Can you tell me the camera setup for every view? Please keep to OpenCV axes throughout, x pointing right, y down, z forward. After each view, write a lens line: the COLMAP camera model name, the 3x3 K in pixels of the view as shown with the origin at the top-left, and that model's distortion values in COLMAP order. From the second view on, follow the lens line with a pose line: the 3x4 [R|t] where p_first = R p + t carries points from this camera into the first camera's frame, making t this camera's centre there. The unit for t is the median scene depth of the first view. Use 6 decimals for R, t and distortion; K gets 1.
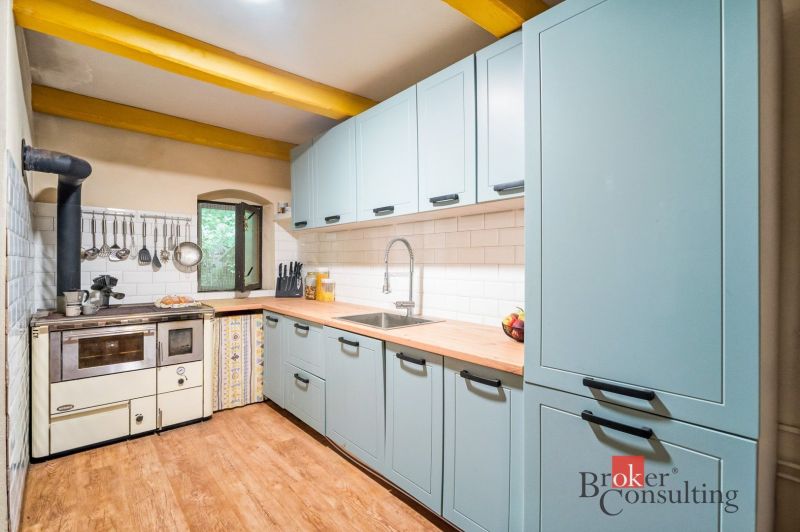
lens RADIAL K [[385.3, 0, 421.9], [0, 385.3, 264.0], [0, 0, 1]] dist [-0.001717, 0.000525]
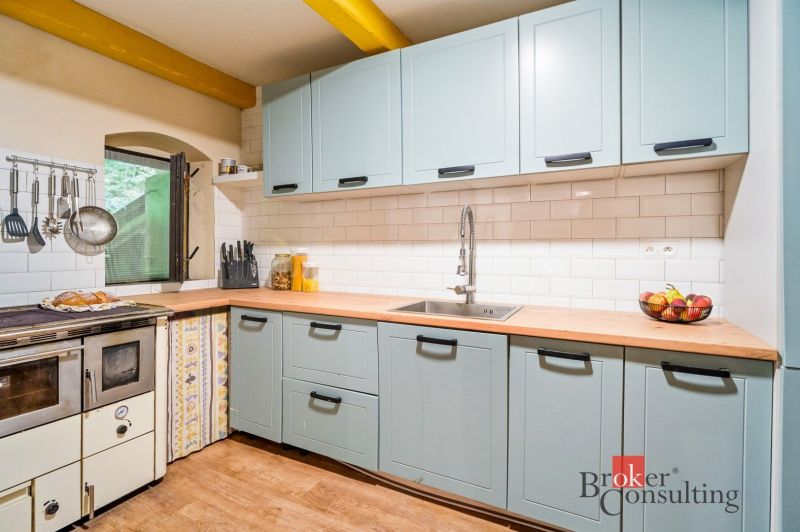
lens RADIAL K [[385.3, 0, 404.9], [0, 385.3, 250.6], [0, 0, 1]] dist [-0.001717, 0.000525]
pose [[0.931974, -0.002171, 0.362519, -0.429541], [0.004218, 0.999979, -0.004855, 0.025018], [-0.362501, 0.006054, 0.931964, 0.265839]]
